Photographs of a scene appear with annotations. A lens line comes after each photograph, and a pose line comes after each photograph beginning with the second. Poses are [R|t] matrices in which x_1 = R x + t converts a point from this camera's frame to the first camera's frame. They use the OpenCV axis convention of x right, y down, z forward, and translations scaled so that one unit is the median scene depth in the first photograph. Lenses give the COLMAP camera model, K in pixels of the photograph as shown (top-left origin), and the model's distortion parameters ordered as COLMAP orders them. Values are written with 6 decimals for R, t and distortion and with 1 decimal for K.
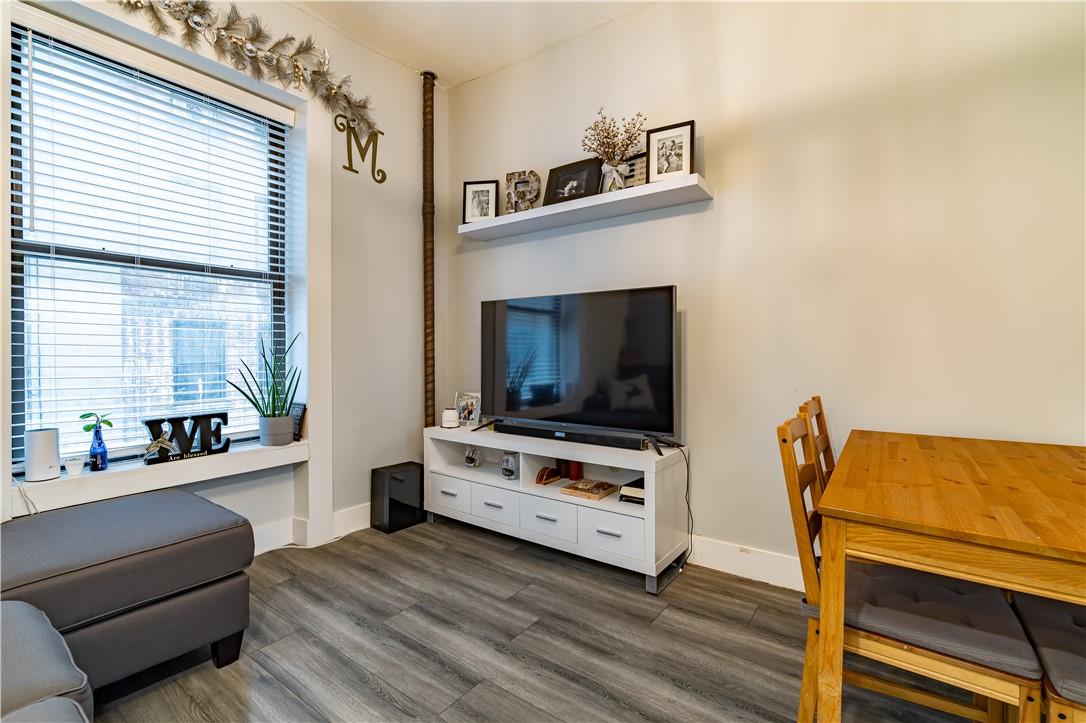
lens RADIAL K [[488.6, 0, 543.2], [0, 488.6, 358.5], [0, 0, 1]] dist [0.001125, 0.000448]
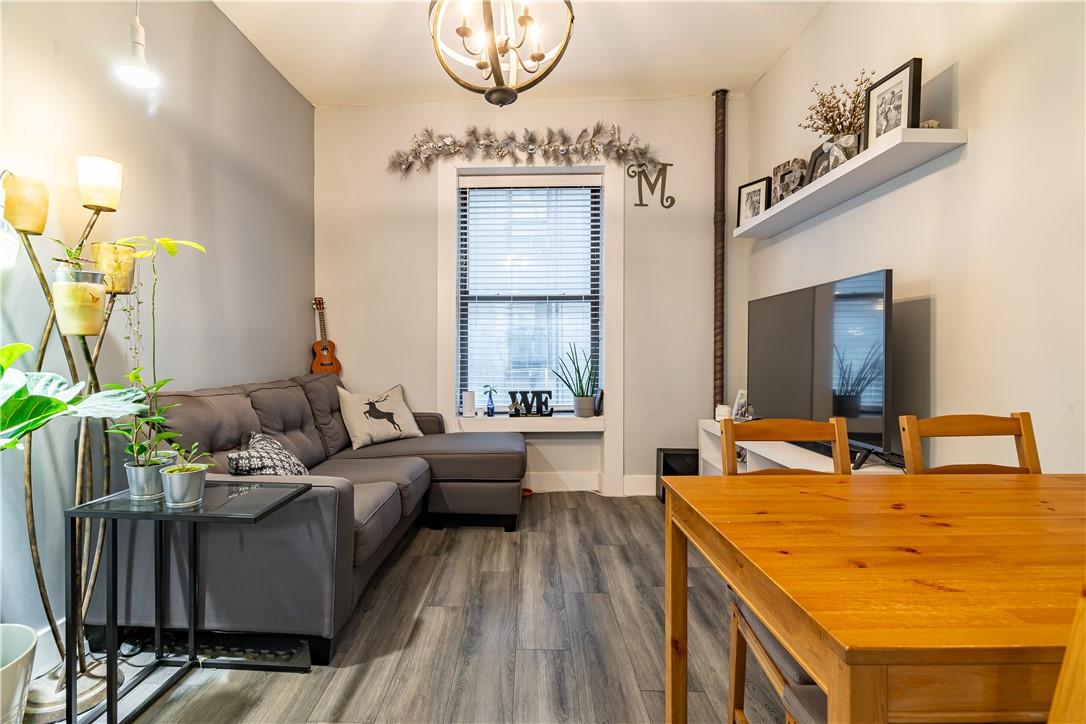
lens RADIAL K [[508.3, 0, 511.6], [0, 508.3, 362.4], [0, 0, 1]] dist [-0.001762, 0.000308]
pose [[0.564861, 0.014120, -0.825065, 0.597921], [-0.007986, 0.999900, 0.011644, 0.003157], [0.825147, 0.000012, 0.564918, -0.007542]]
